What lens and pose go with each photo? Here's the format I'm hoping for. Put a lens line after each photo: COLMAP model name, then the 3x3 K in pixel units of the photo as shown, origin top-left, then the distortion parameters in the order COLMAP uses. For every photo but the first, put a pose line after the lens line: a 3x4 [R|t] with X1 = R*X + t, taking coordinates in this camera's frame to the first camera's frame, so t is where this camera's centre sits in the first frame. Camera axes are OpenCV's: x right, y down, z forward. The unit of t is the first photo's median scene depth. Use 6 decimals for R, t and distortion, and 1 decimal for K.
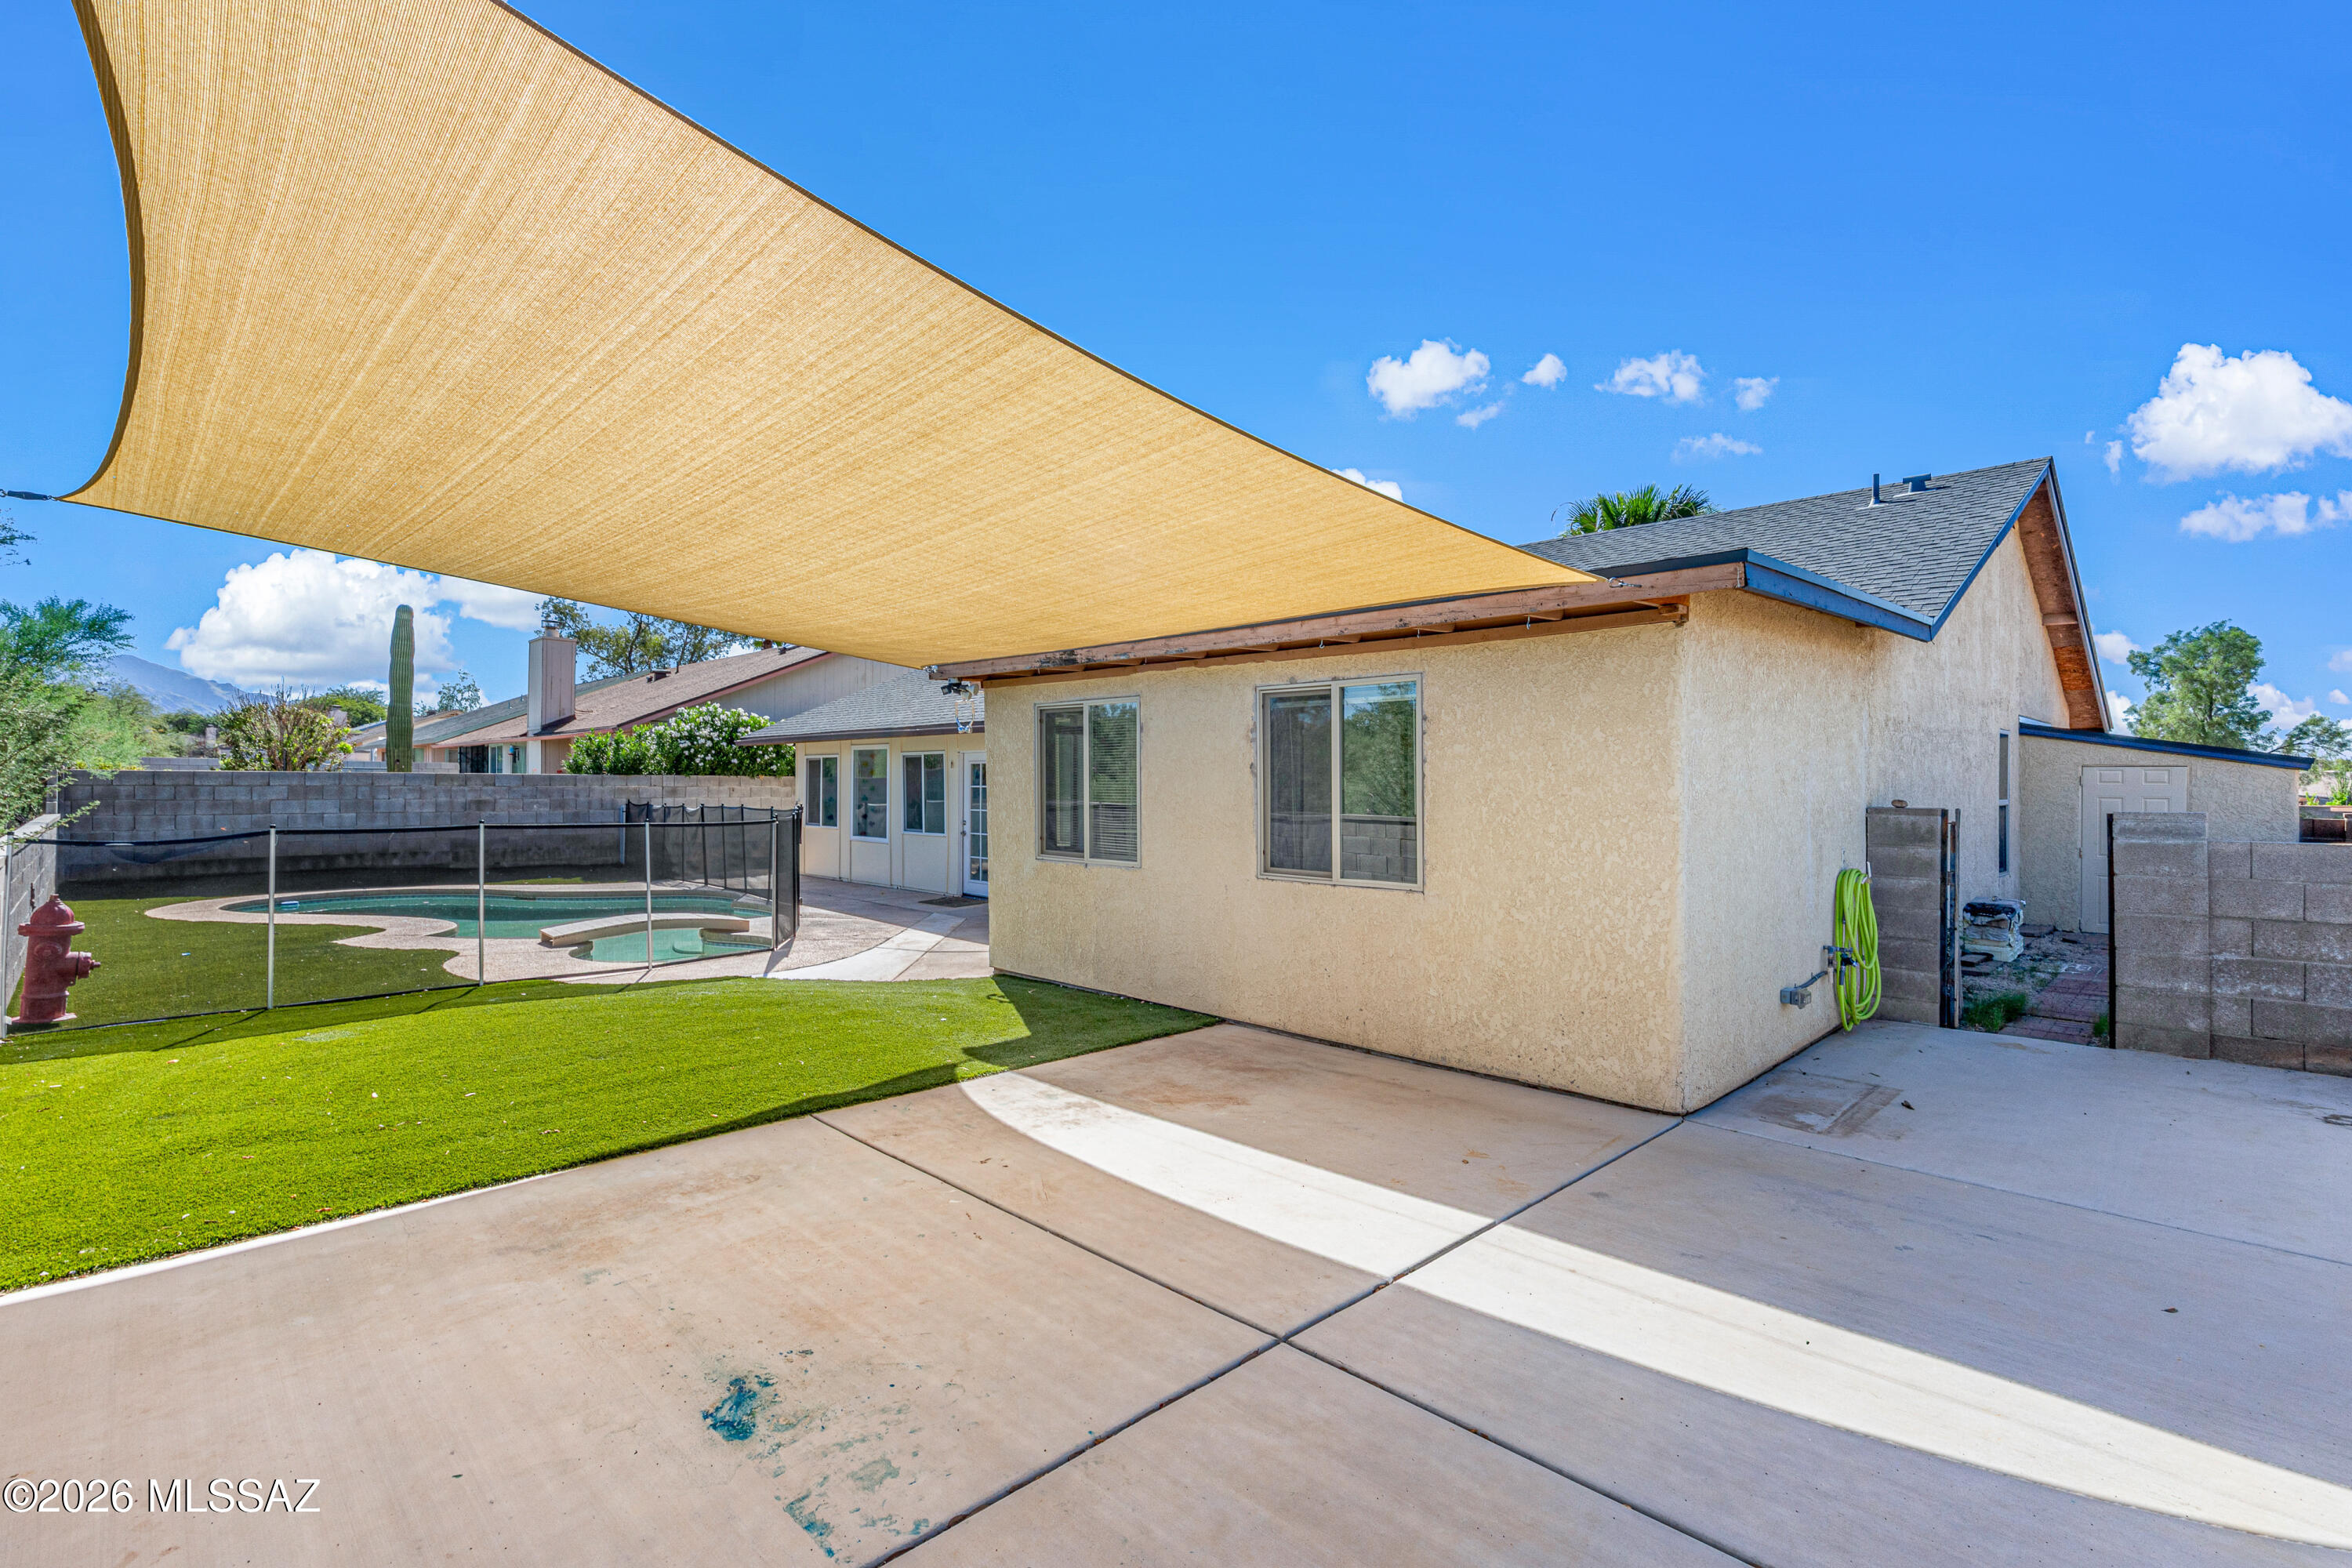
lens RADIAL K [[1098.5, 0, 1177.0], [0, 1098.5, 783.8], [0, 0, 1]] dist [-0.000639, -0.000035]
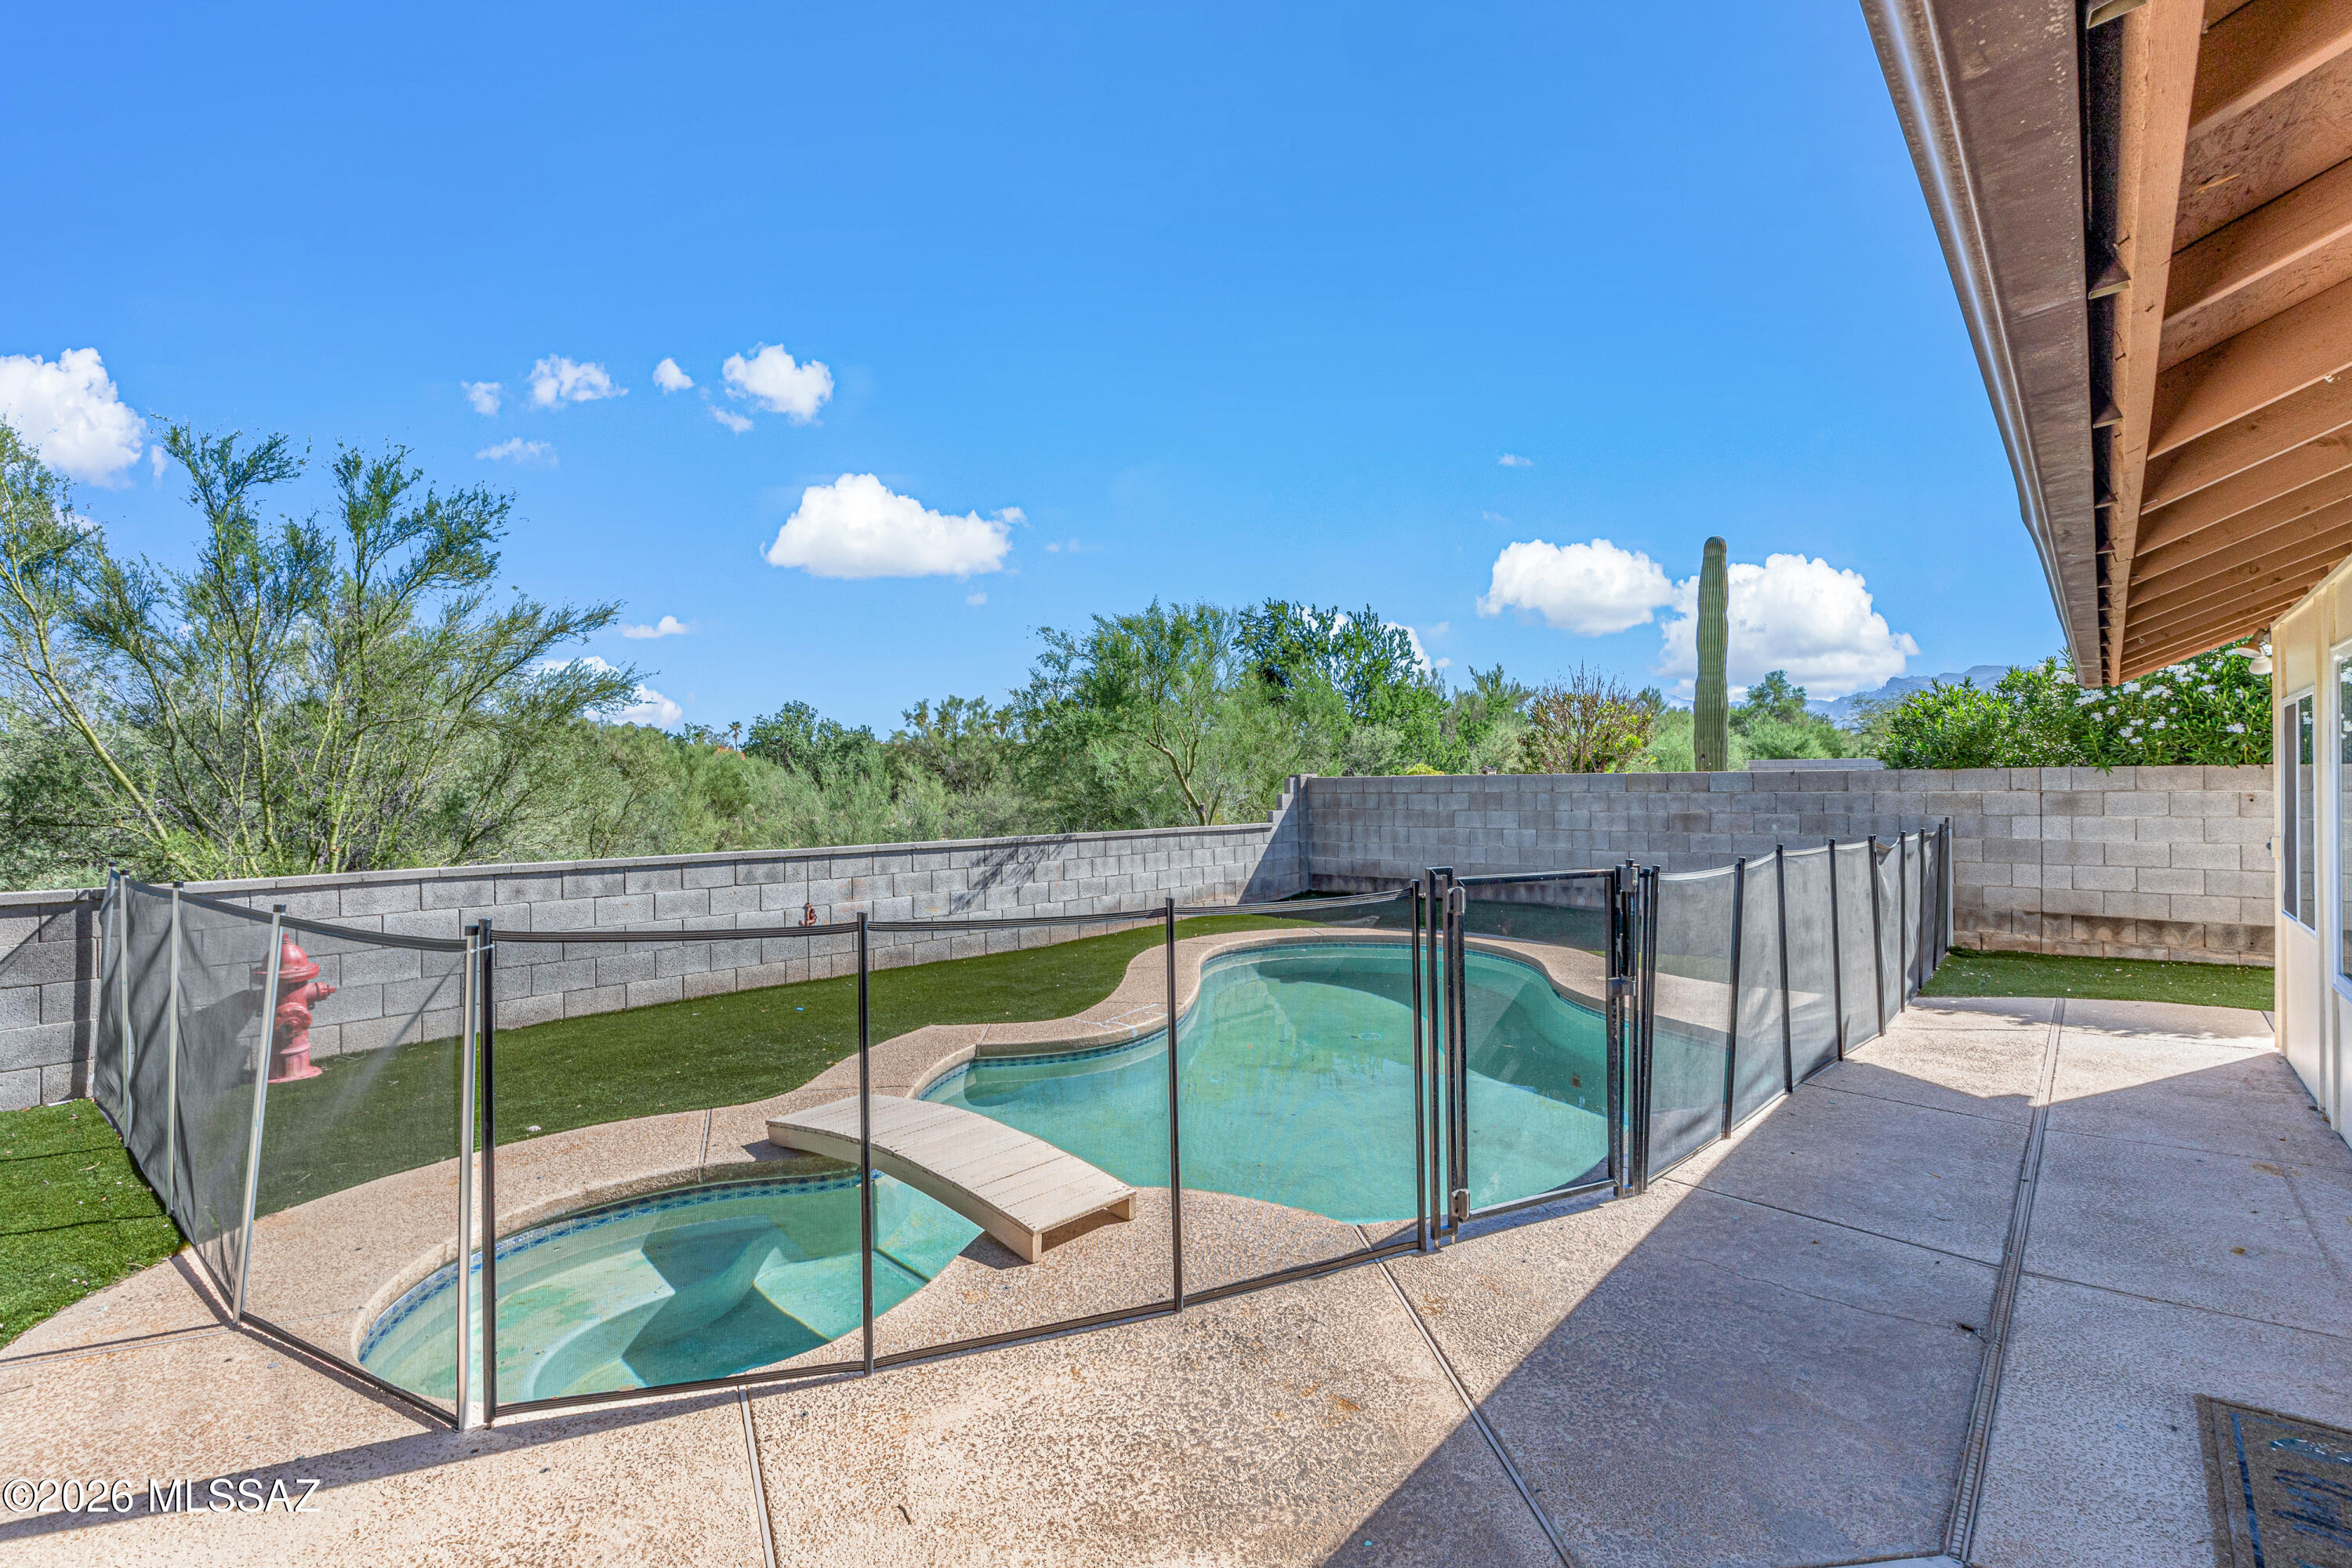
lens RADIAL K [[1098.5, 0, 1177.3], [0, 1098.5, 785.8], [0, 0, 1]] dist [-0.000639, -0.000035]
pose [[0.081772, -0.010110, -0.996600, -0.027012], [0.005092, 0.999940, -0.009726, 0.003129], [0.996638, -0.004279, 0.081818, 0.667138]]
